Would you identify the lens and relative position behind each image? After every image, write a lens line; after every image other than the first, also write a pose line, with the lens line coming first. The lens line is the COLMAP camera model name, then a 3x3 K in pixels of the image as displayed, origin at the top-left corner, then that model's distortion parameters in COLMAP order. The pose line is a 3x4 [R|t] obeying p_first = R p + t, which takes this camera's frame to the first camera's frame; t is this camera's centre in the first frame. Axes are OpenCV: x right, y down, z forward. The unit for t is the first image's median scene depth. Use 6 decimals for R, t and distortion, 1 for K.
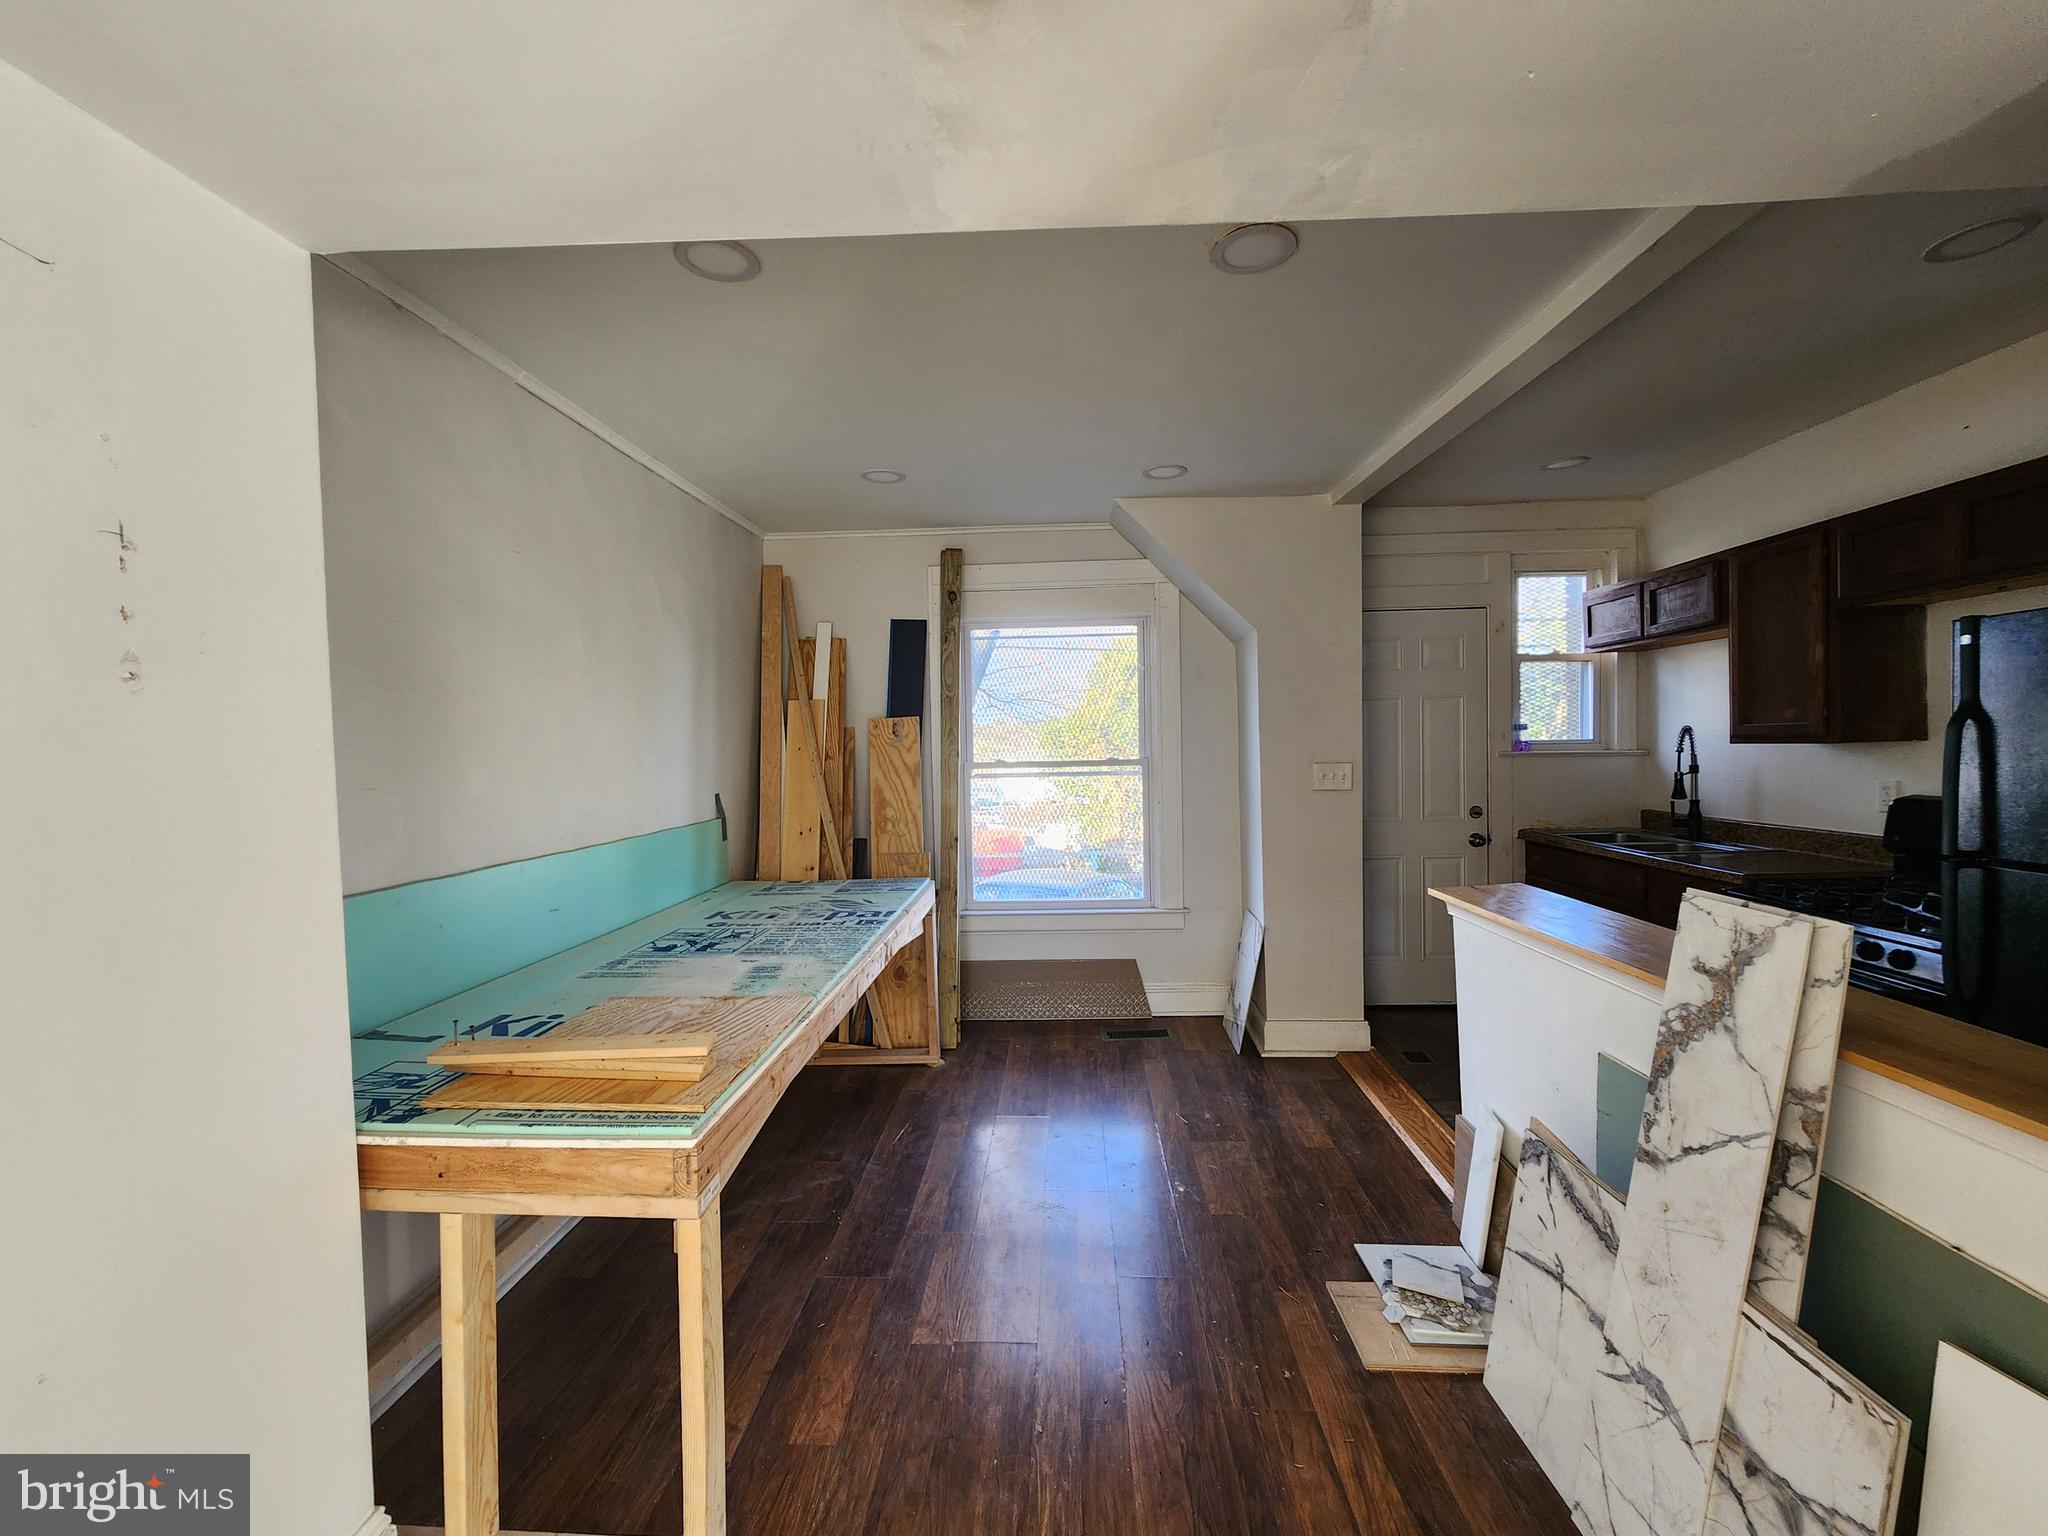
lens RADIAL K [[842.3, 0, 1035.8], [0, 842.3, 766.5], [0, 0, 1]] dist [-0.006031, 0.003544]
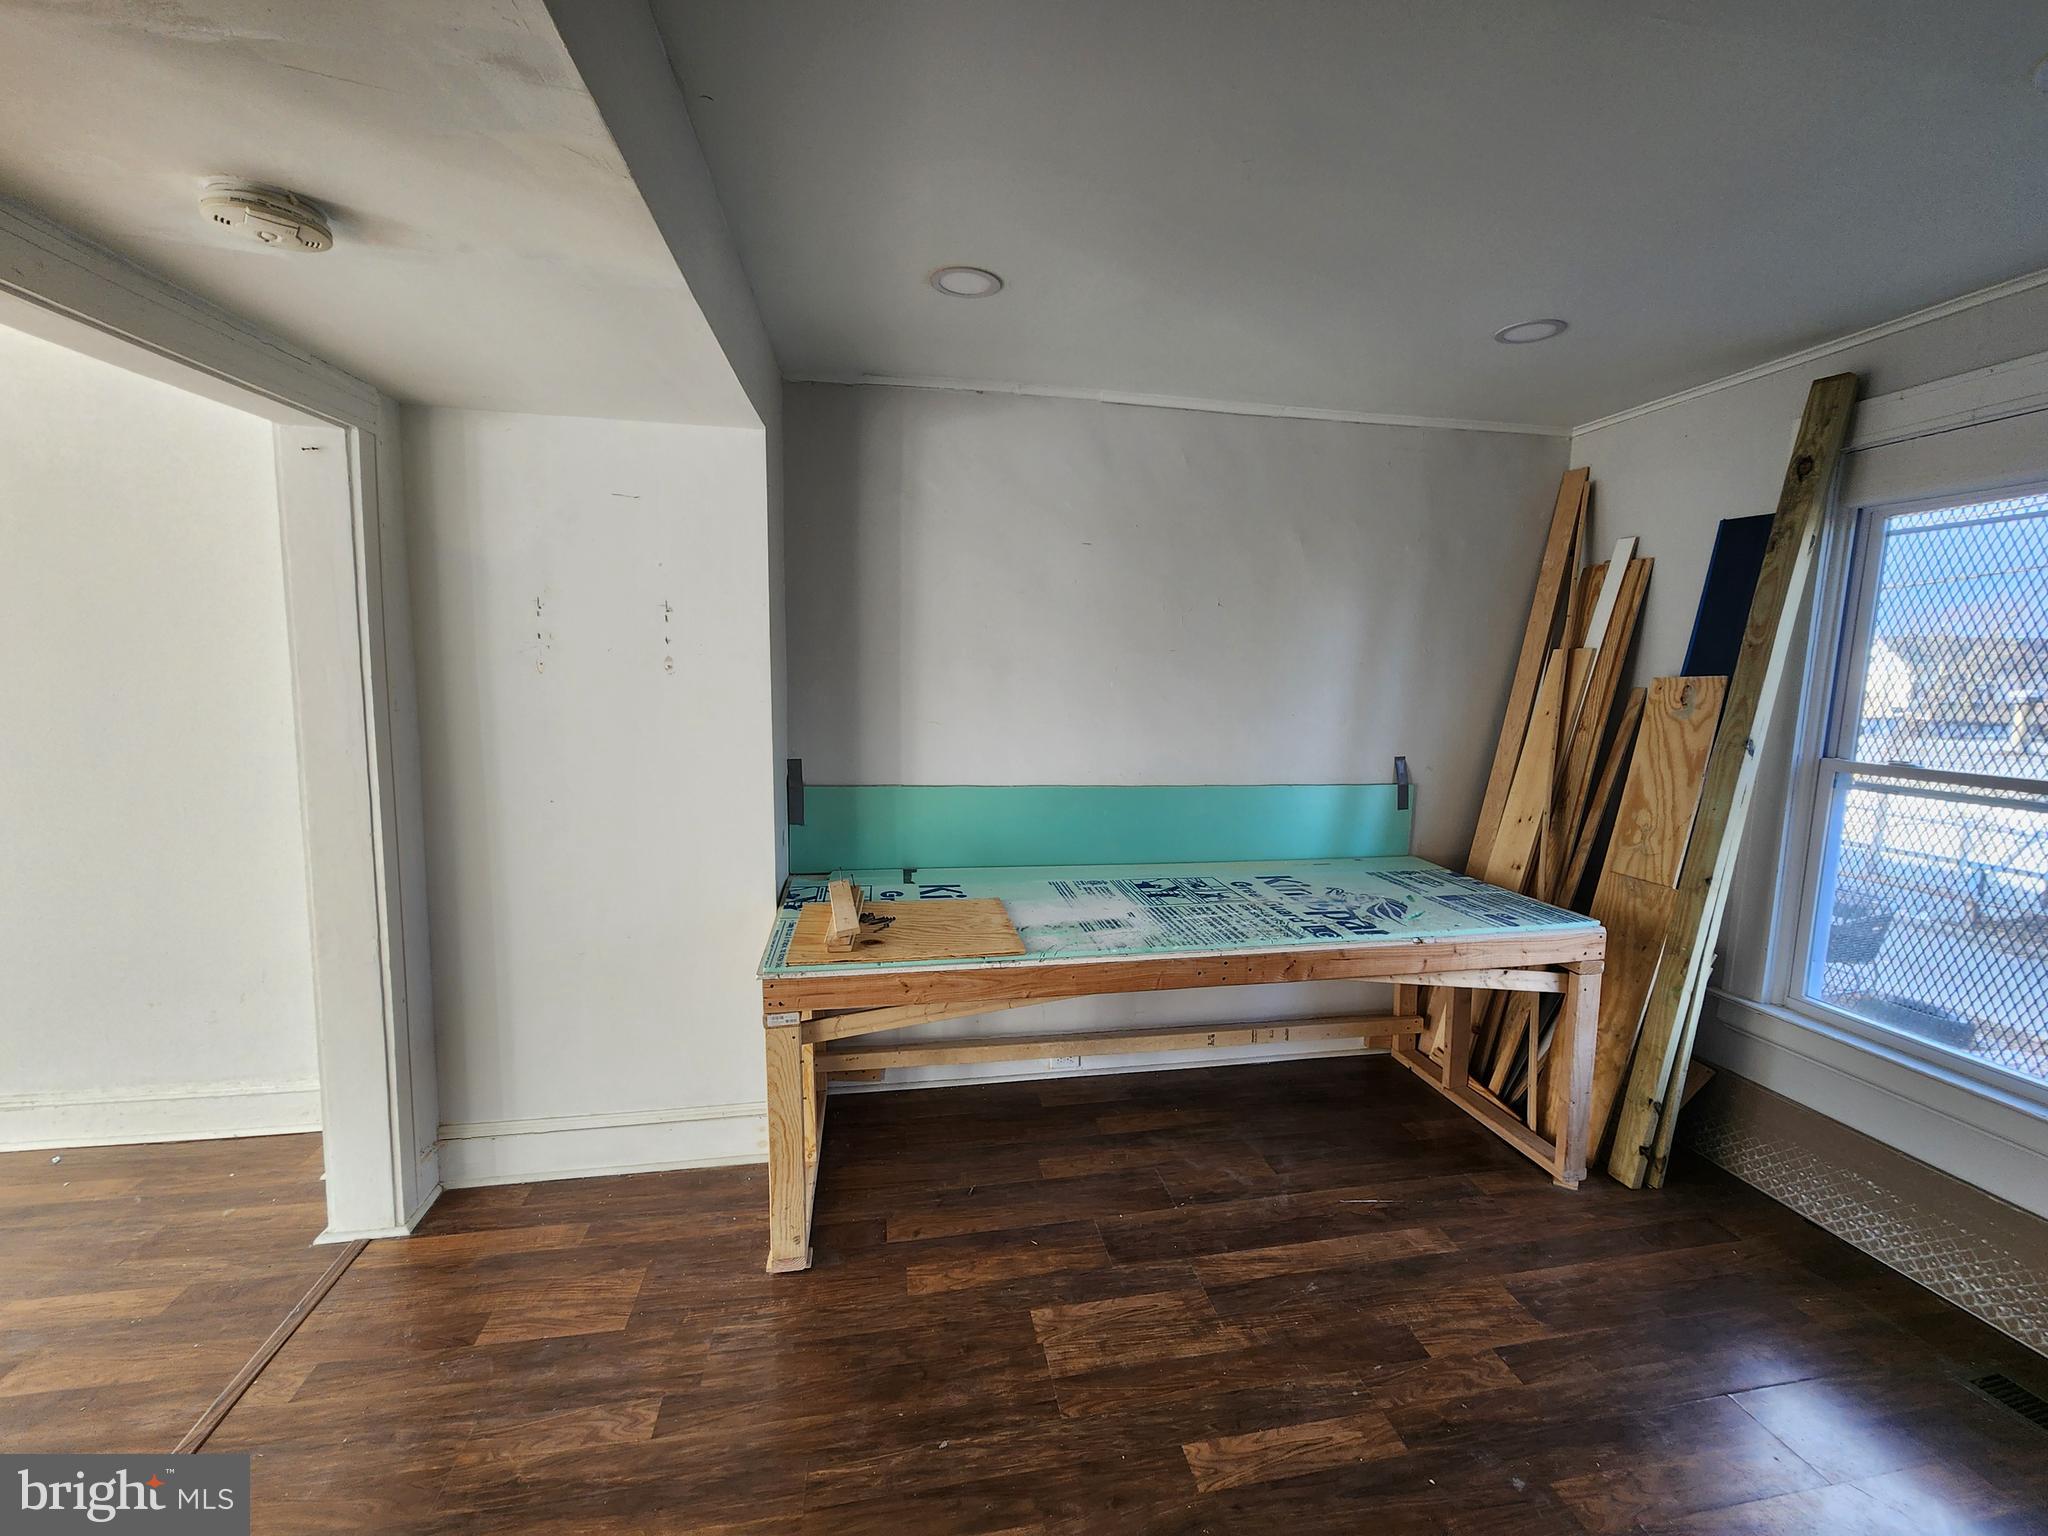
lens RADIAL K [[836.7, 0, 1024.0], [0, 836.7, 768.0], [0, 0, 1]] dist [0.001943, 0.000227]
pose [[0.229535, 0.138433, -0.963405, 0.740041], [-0.051650, 0.990171, 0.129973, -0.096586], [0.971929, 0.019927, 0.234429, 0.744769]]
